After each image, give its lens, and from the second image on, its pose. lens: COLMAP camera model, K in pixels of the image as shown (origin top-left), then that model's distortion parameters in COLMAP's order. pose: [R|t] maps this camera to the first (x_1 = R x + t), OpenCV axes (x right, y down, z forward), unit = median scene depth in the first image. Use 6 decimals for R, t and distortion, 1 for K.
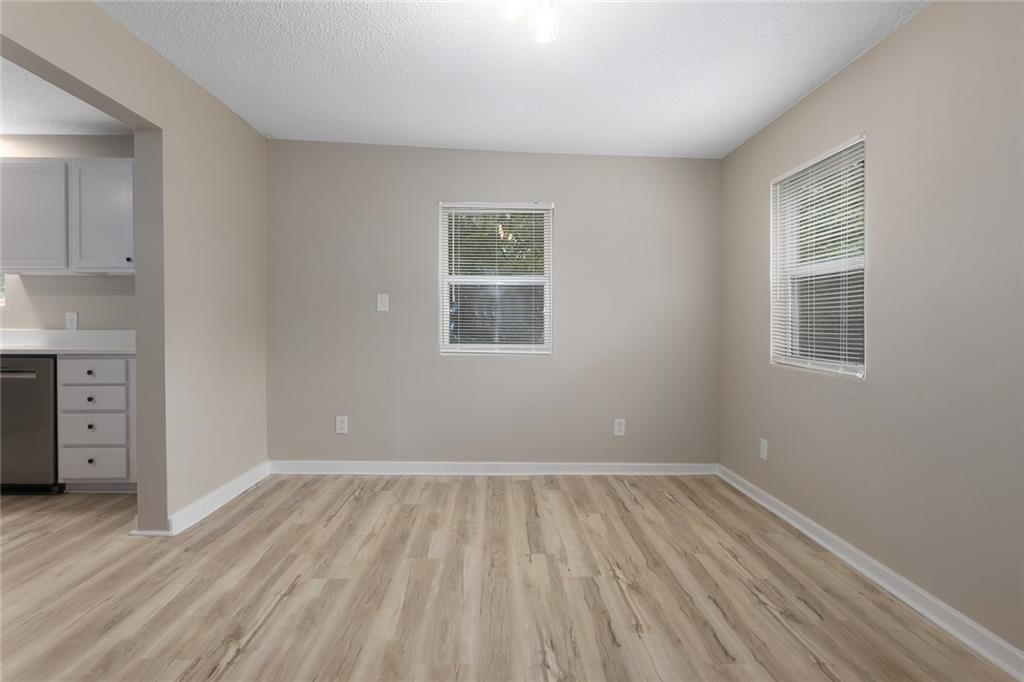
lens RADIAL K [[551.5, 0, 511.1], [0, 551.5, 317.5], [0, 0, 1]] dist [0.001251, 0.000521]
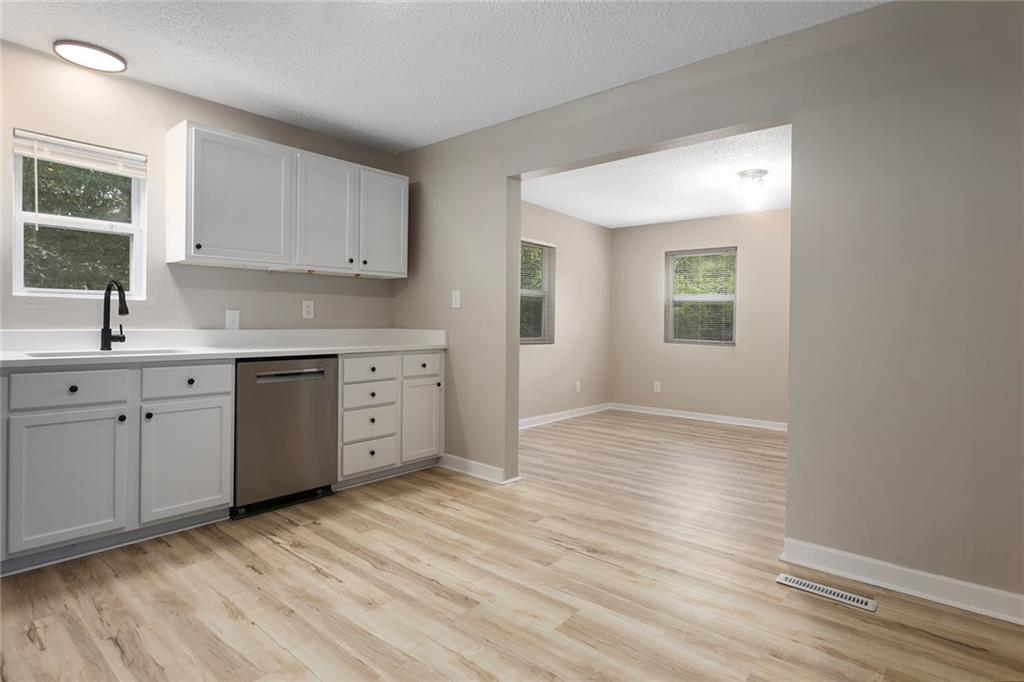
lens RADIAL K [[535.0, 0, 504.8], [0, 535.0, 325.1], [0, 0, 1]] dist [0.000423, 0.001137]
pose [[0.672291, -0.002383, 0.740283, -1.697511], [-0.015377, 0.999734, 0.017183, -0.009455], [-0.740127, -0.022935, 0.672076, 0.153039]]
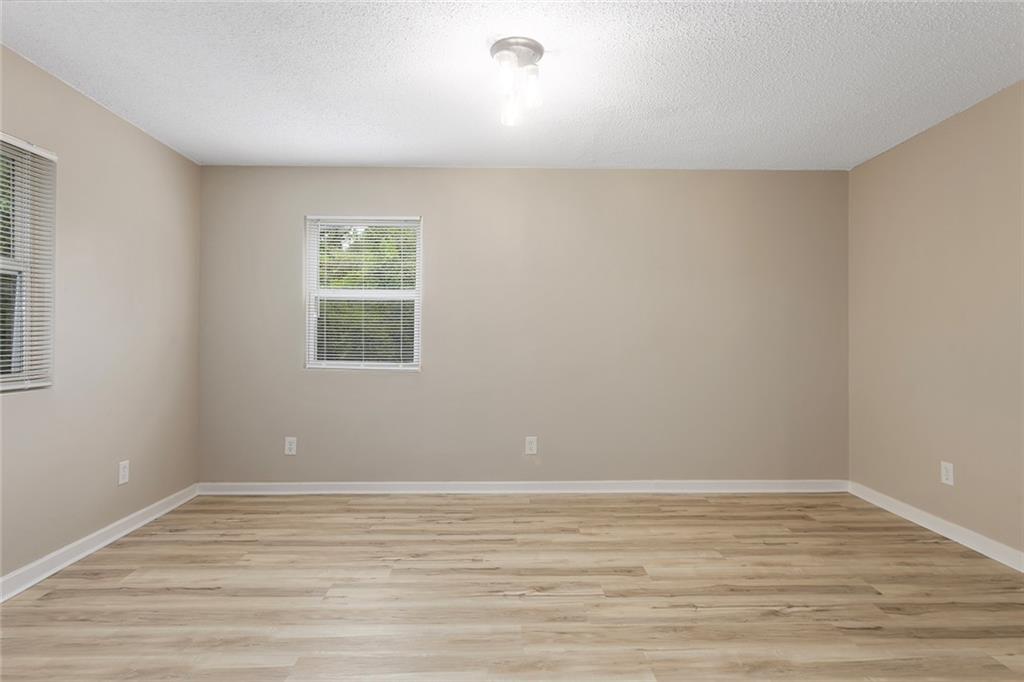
lens RADIAL K [[535.0, 0, 504.8], [0, 535.0, 325.1], [0, 0, 1]] dist [0.000423, 0.001137]
pose [[0.003240, 0.011116, 0.999933, -0.839538], [-0.009244, 0.999896, -0.011085, -0.006393], [-0.999952, -0.009208, 0.003343, 0.704916]]
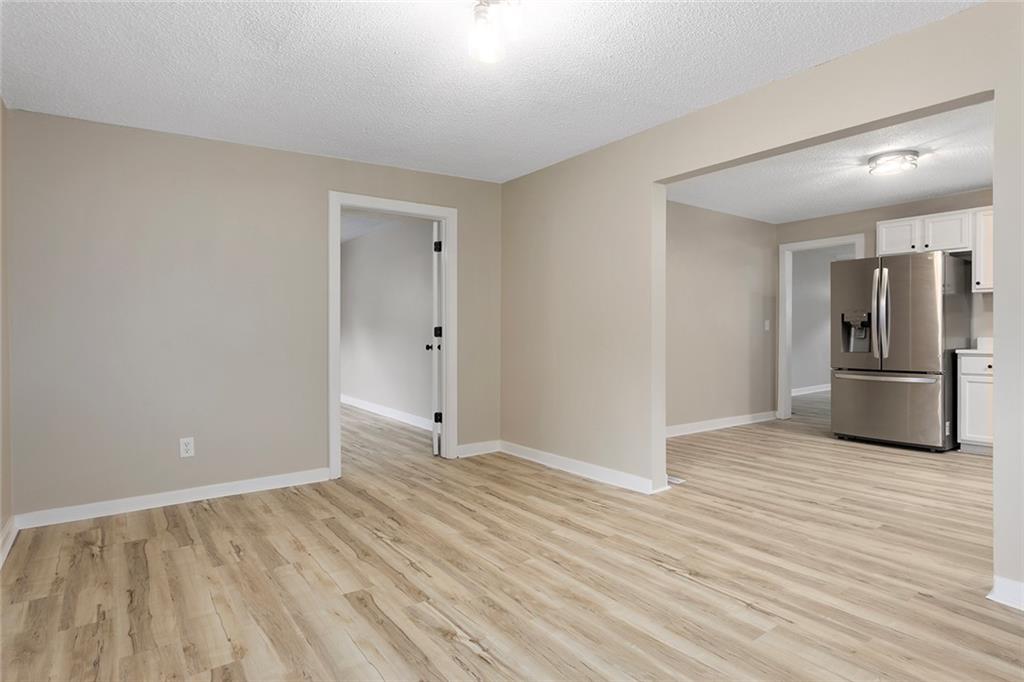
lens RADIAL K [[535.0, 0, 504.8], [0, 535.0, 325.1], [0, 0, 1]] dist [0.000423, 0.001137]
pose [[-0.824145, -0.006228, -0.566344, 0.420874], [0.004504, 0.999836, -0.017550, 0.012292], [0.566361, -0.017014, -0.823982, 1.302709]]
